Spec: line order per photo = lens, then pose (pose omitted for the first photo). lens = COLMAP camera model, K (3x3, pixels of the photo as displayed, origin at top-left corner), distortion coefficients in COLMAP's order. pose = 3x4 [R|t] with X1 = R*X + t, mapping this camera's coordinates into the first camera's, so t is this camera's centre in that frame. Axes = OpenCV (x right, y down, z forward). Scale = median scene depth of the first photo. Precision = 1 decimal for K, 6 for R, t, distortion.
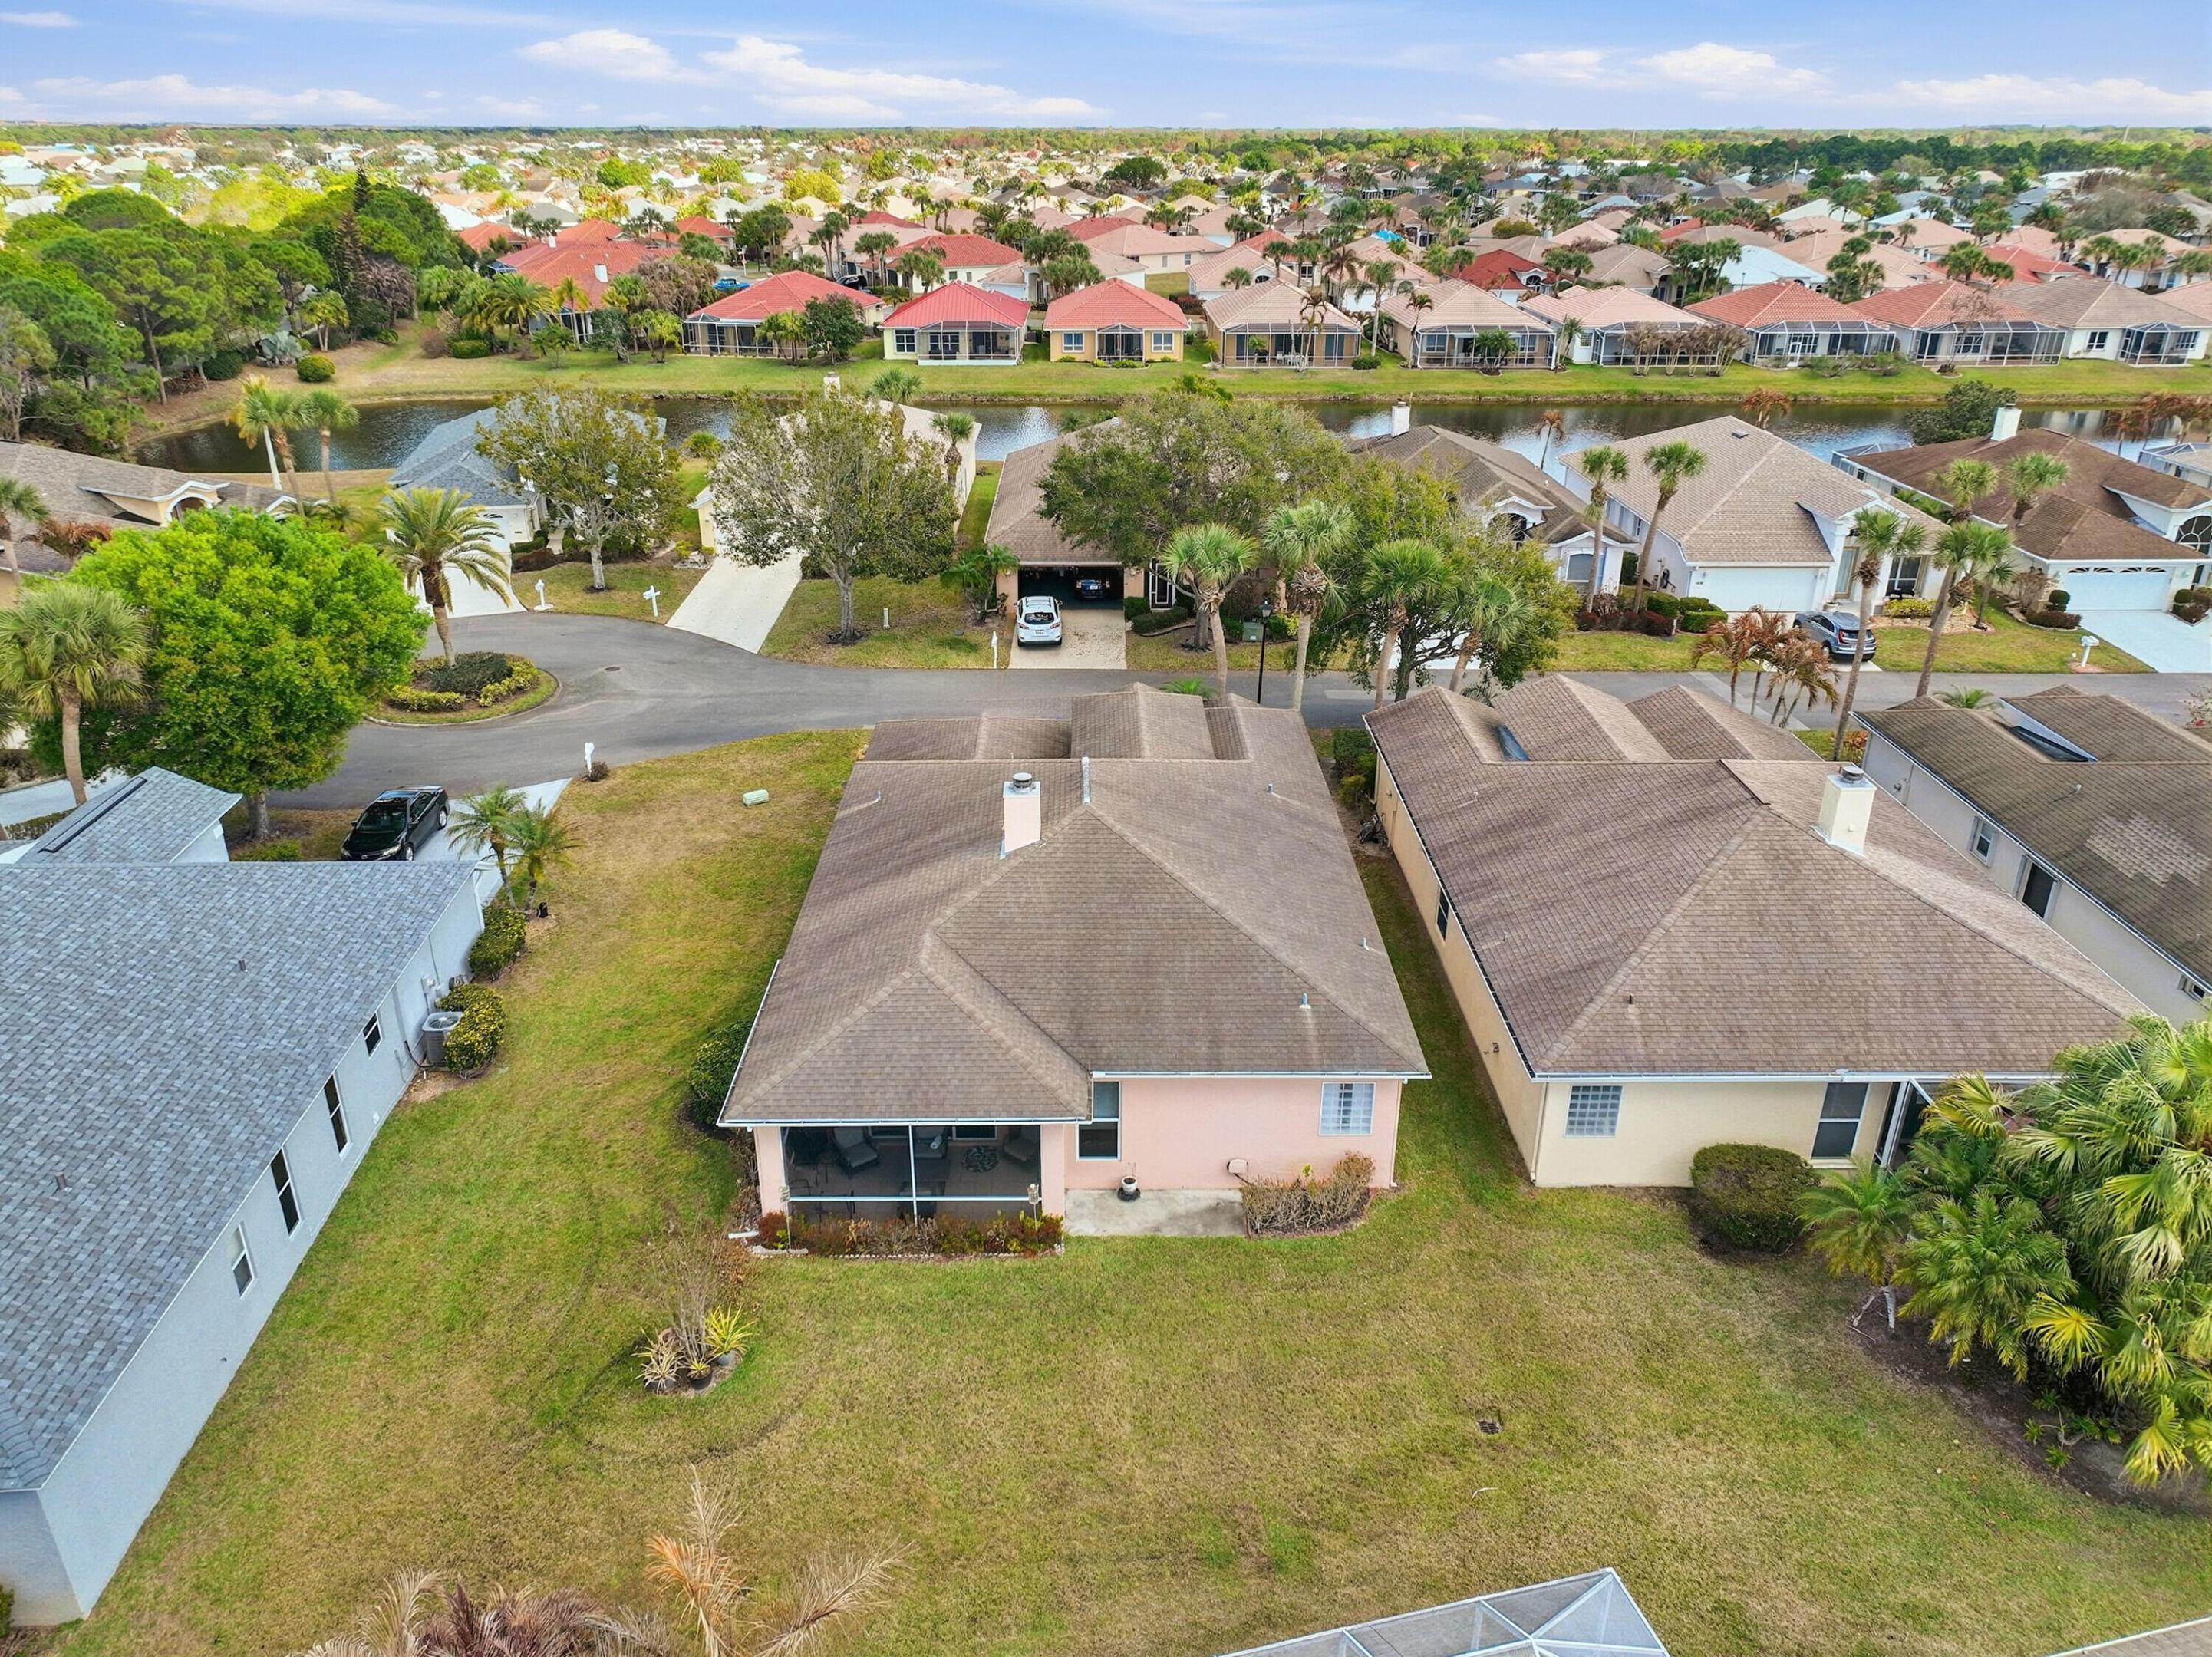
lens RADIAL K [[1552.1, 0, 1108.3], [0, 1552.1, 827.1], [0, 0, 1]] dist [-0.001986, 0.016554]
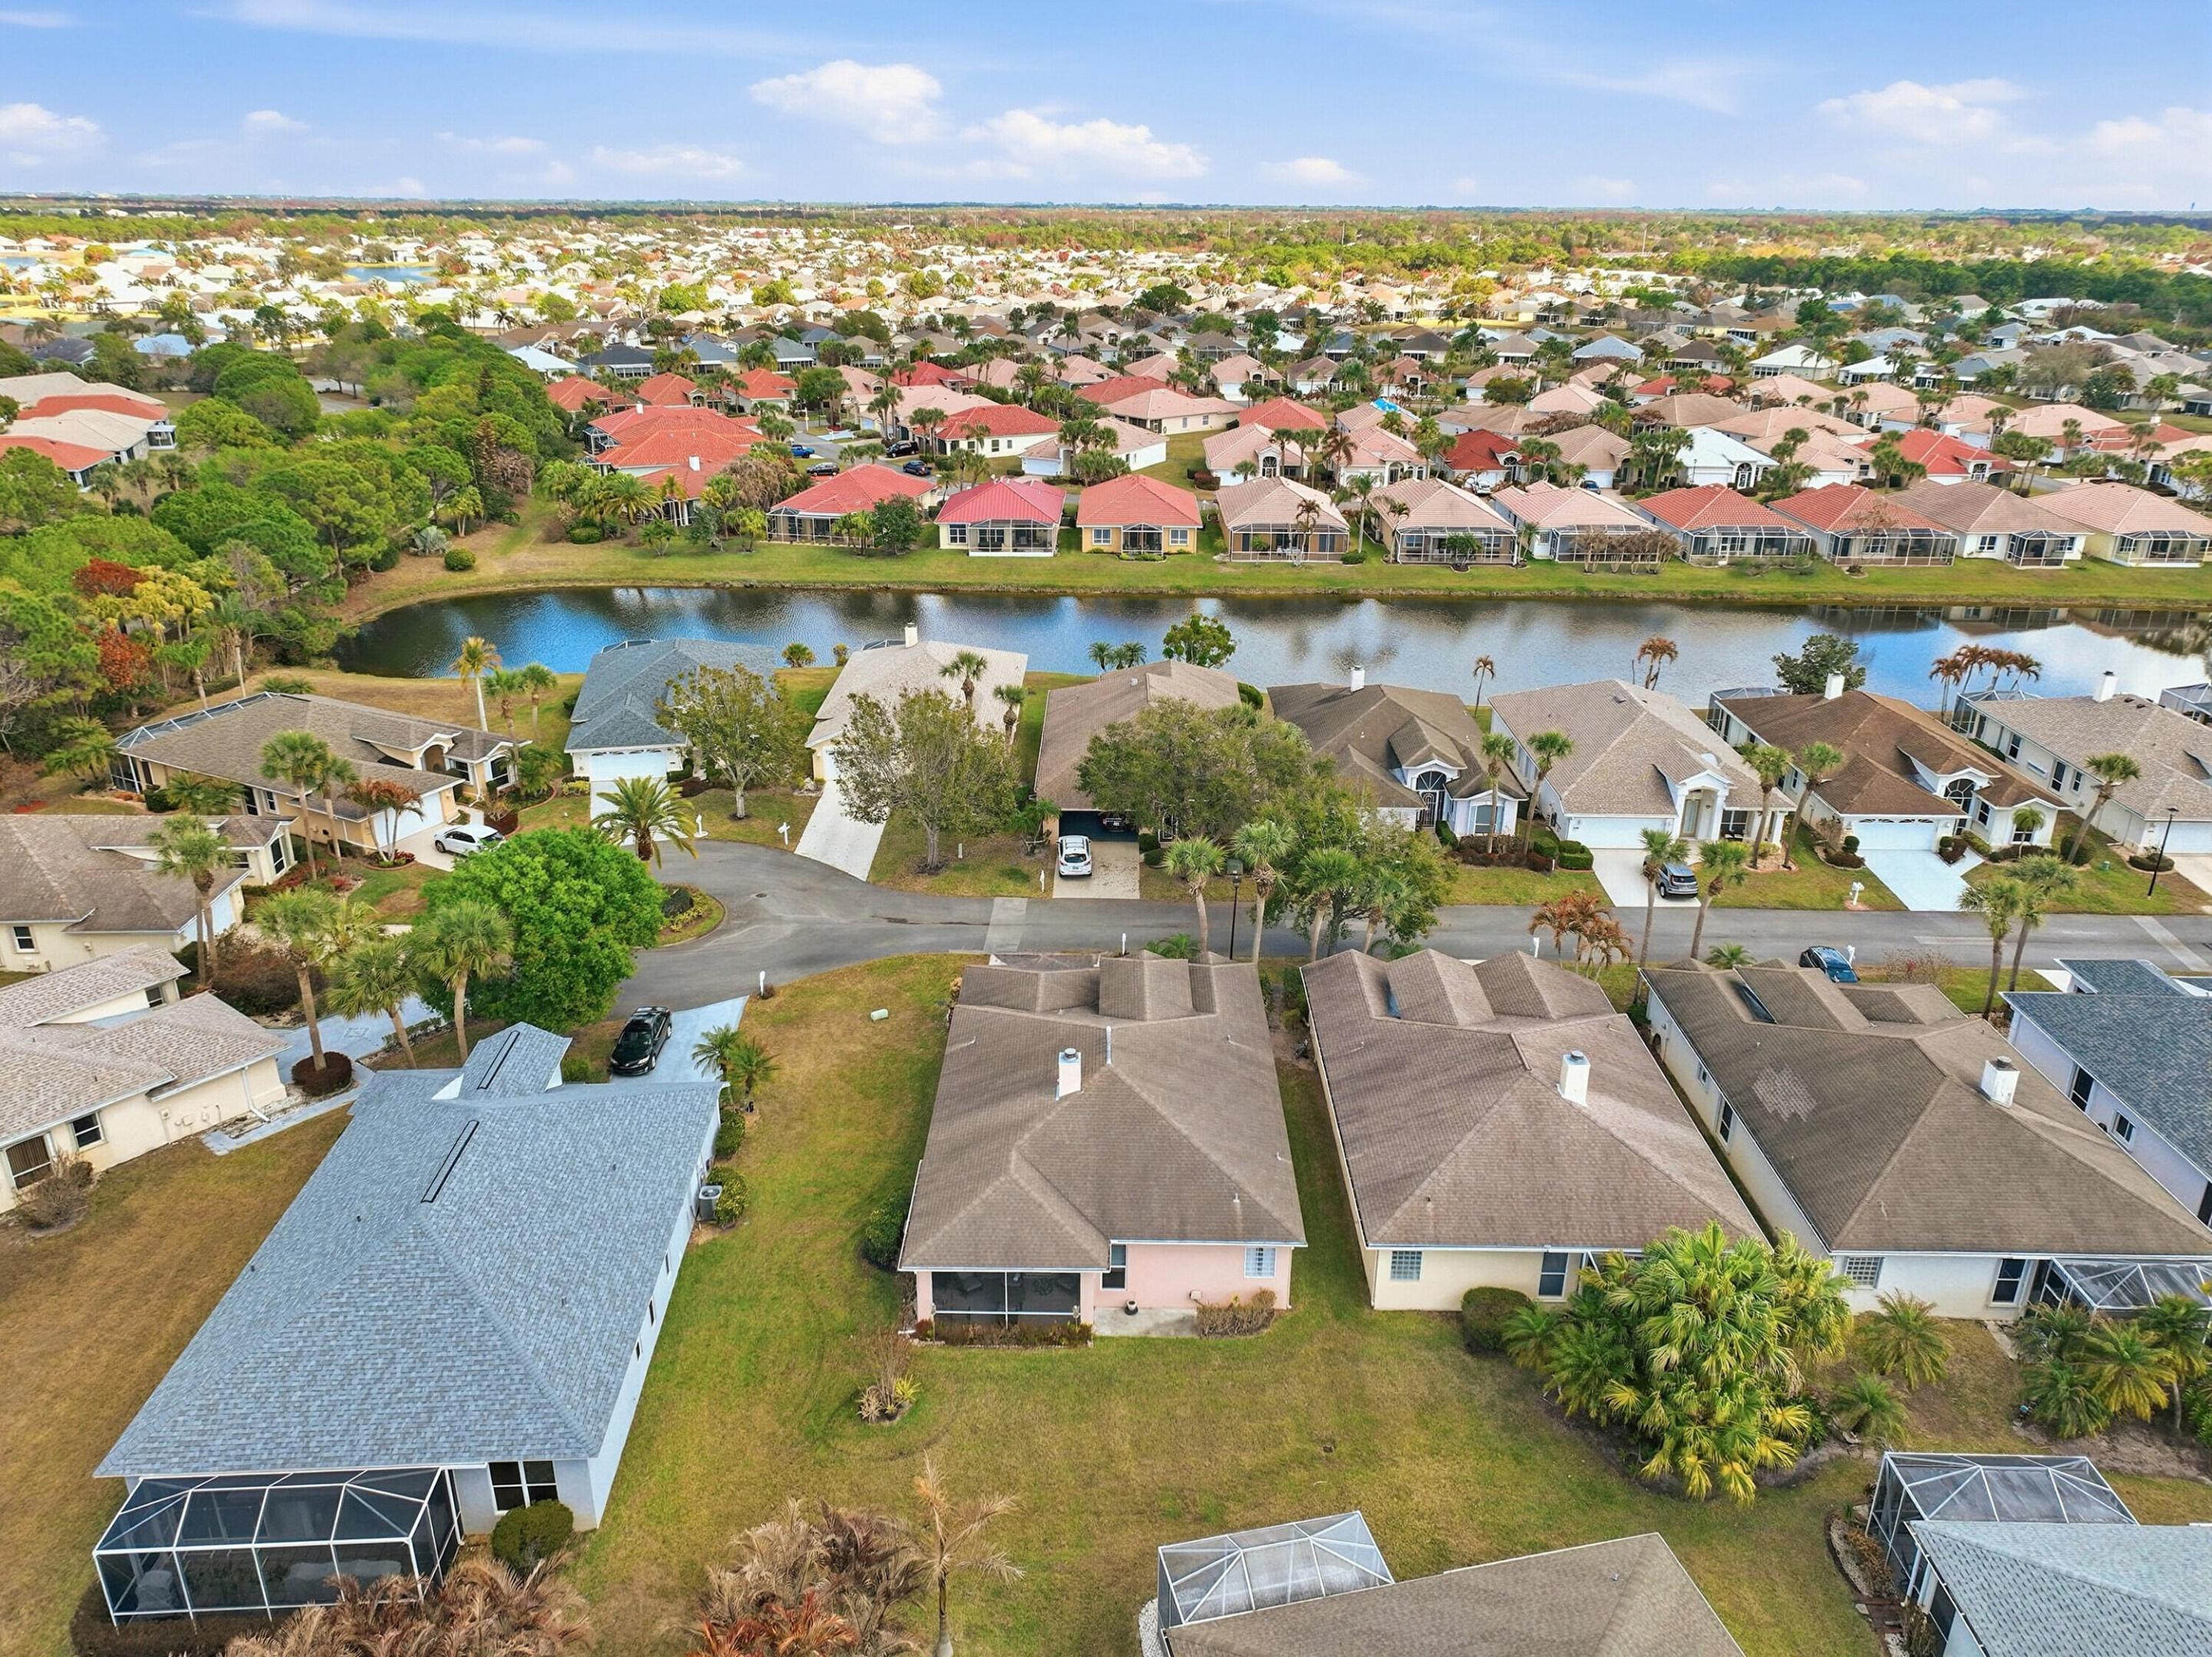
lens RADIAL K [[1552.1, 0, 1112.9], [0, 1552.1, 822.9], [0, 0, 1]] dist [-0.001986, 0.016554]
pose [[0.999857, 0.012905, -0.010974, 0.002541], [-0.013367, 0.998980, -0.043121, -0.114999], [0.010407, 0.043261, 0.999010, -0.369992]]
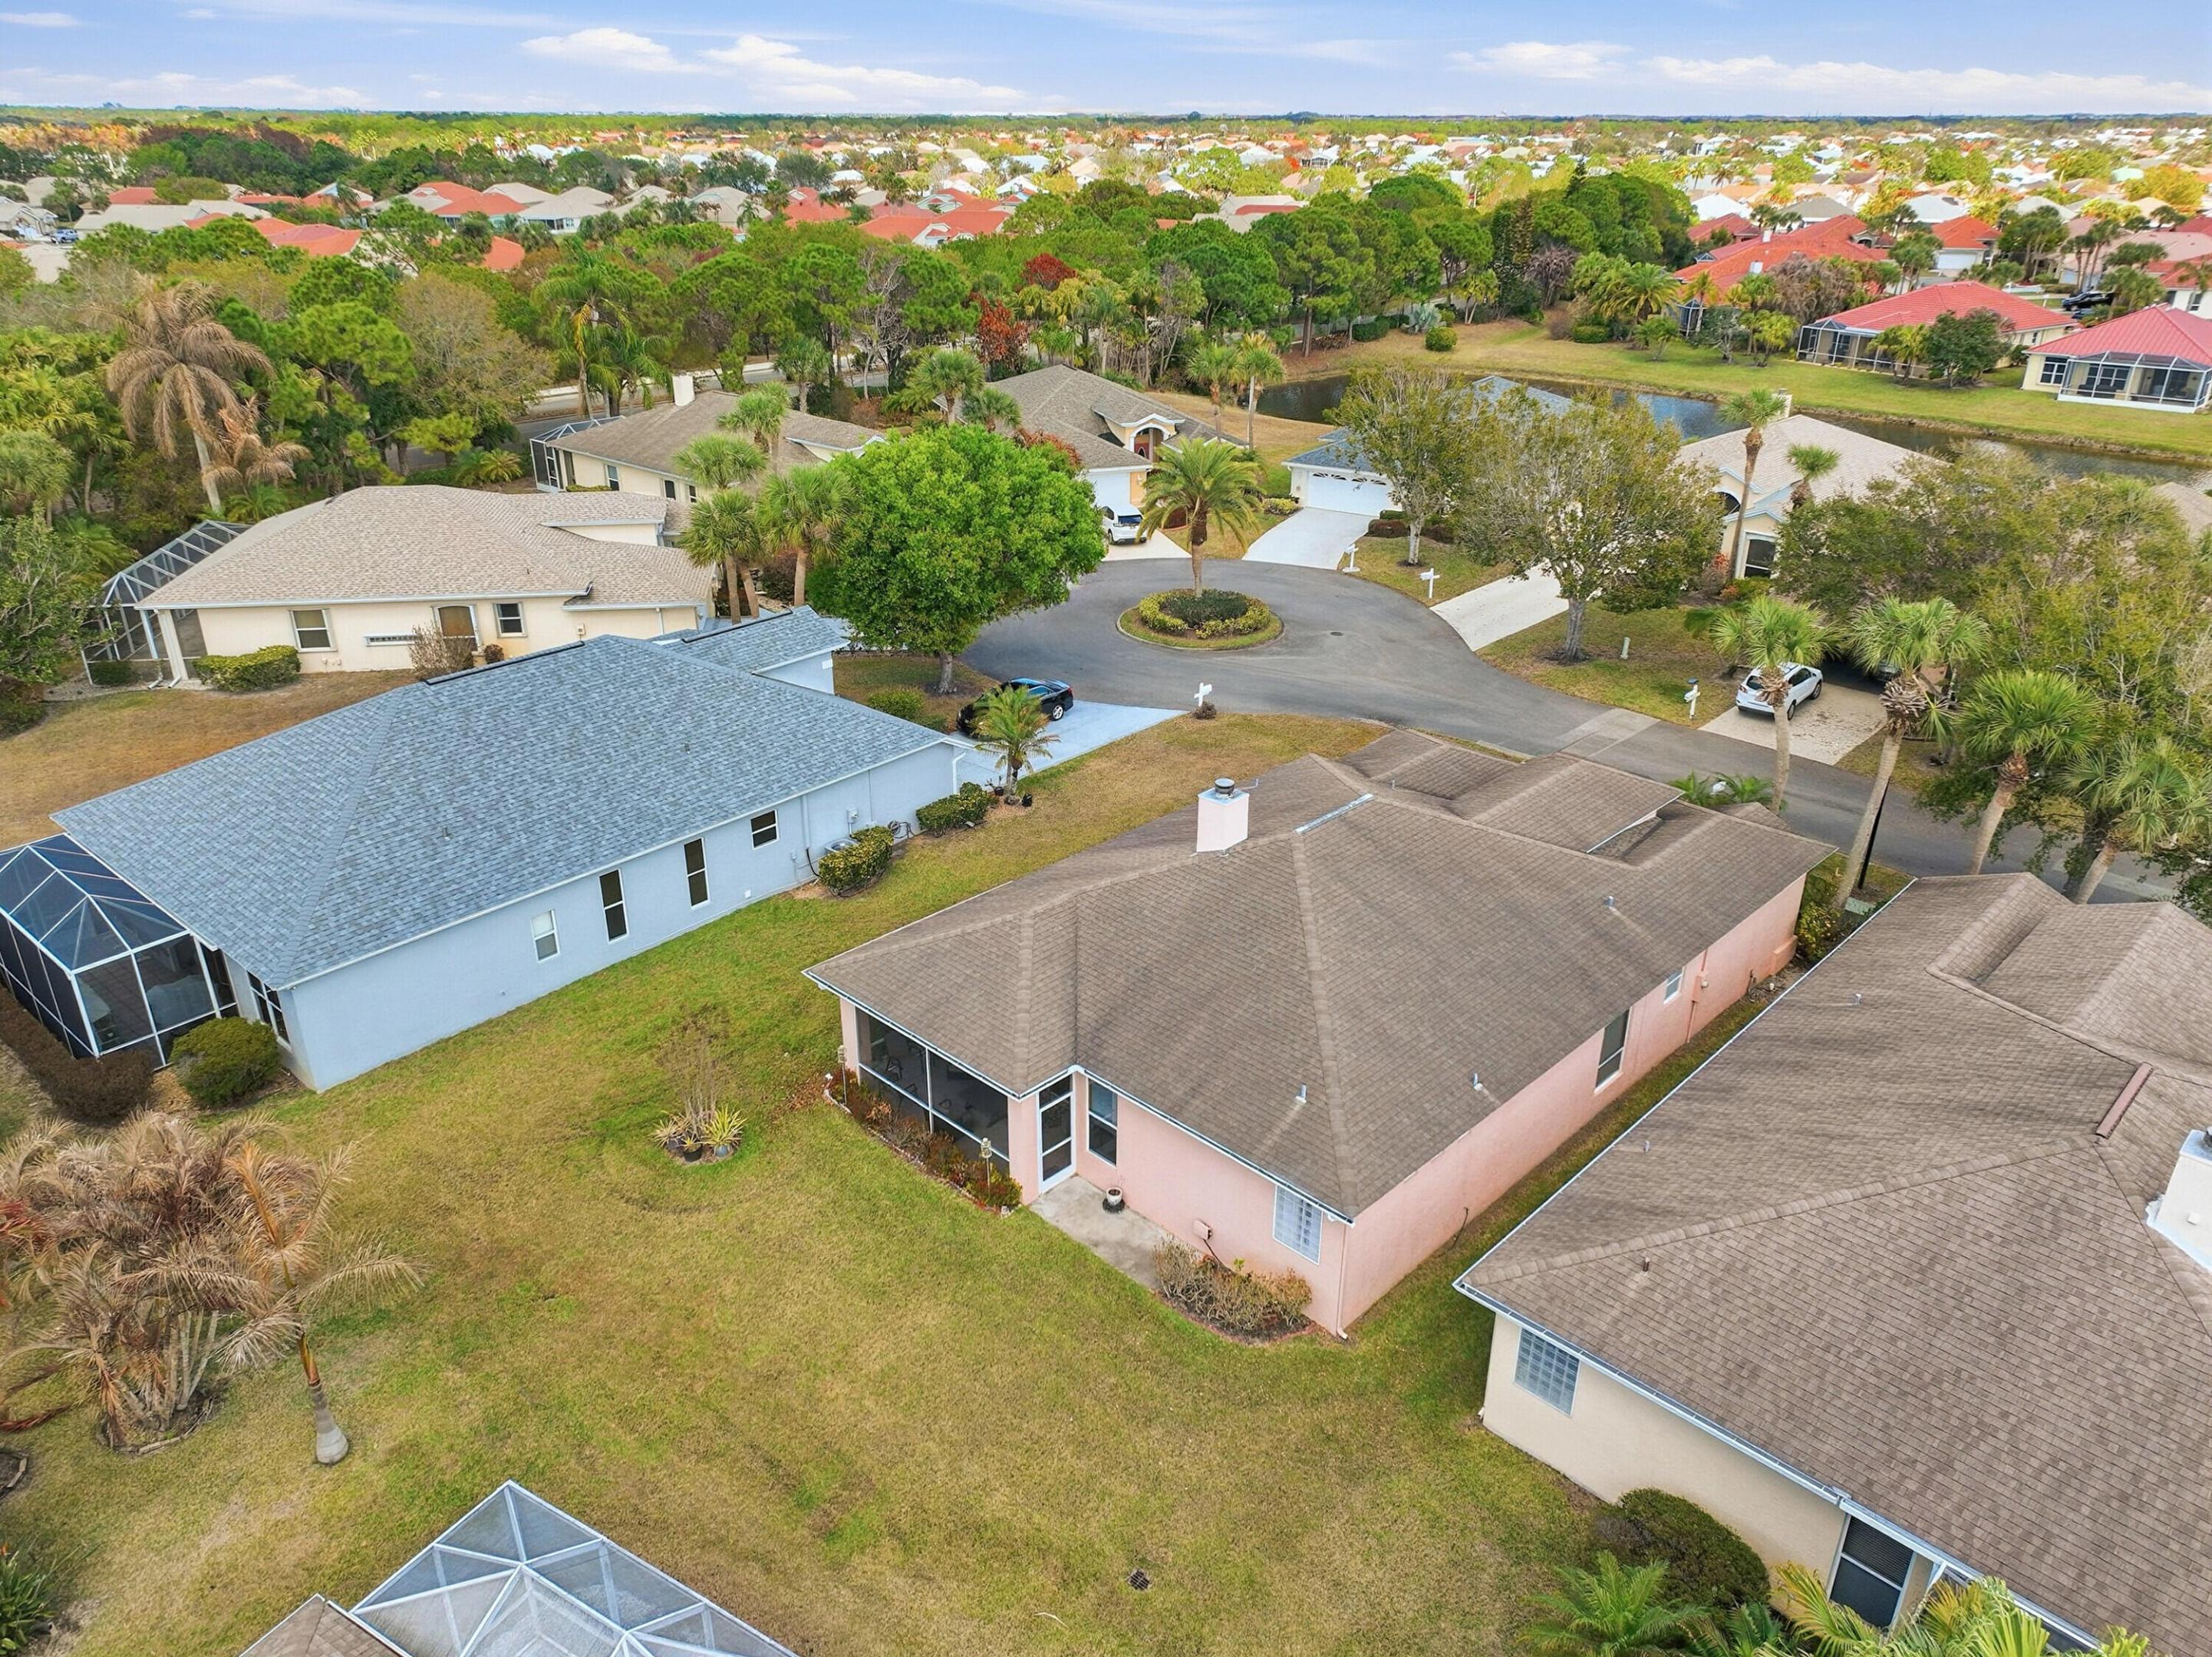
lens RADIAL K [[1552.1, 0, 1112.1], [0, 1552.1, 832.9], [0, 0, 1]] dist [-0.001986, 0.016554]
pose [[0.707787, 0.297337, -0.640802, 0.300252], [-0.292027, 0.949122, 0.117846, -0.054736], [0.643240, 0.103722, 0.758607, 0.116858]]
